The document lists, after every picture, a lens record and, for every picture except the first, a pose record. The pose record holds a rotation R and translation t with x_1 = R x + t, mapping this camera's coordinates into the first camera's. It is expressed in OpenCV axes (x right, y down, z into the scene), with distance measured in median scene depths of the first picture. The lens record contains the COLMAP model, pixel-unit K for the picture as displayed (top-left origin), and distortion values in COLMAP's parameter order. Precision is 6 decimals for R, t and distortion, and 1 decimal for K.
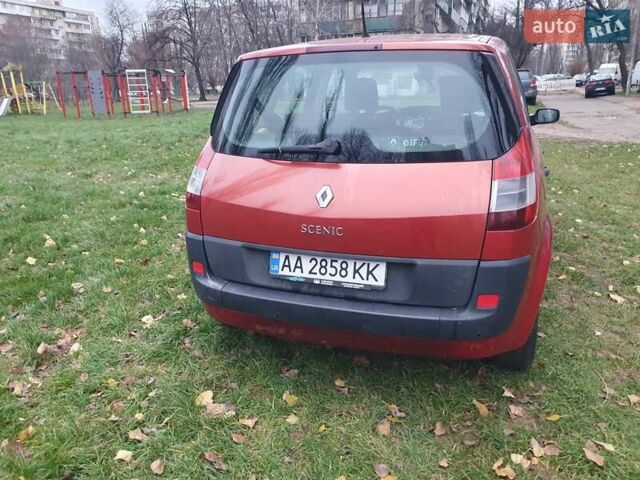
lens RADIAL K [[510.6, 0, 317.2], [0, 510.6, 242.3], [0, 0, 1]] dist [0.010086, 0.009376]
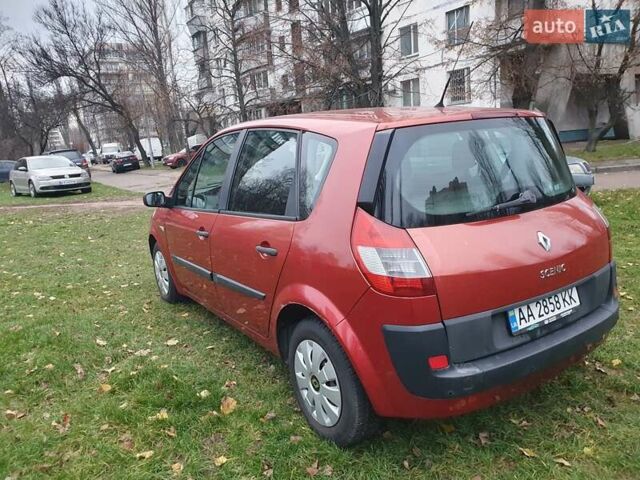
lens RADIAL K [[510.6, 0, 319.0], [0, 510.6, 239.8], [0, 0, 1]] dist [0.010086, 0.009376]
pose [[0.601303, -0.180849, 0.778286, -1.079913], [0.296147, 0.955118, -0.006864, -0.218533], [-0.742113, 0.234614, 0.627873, 0.636055]]
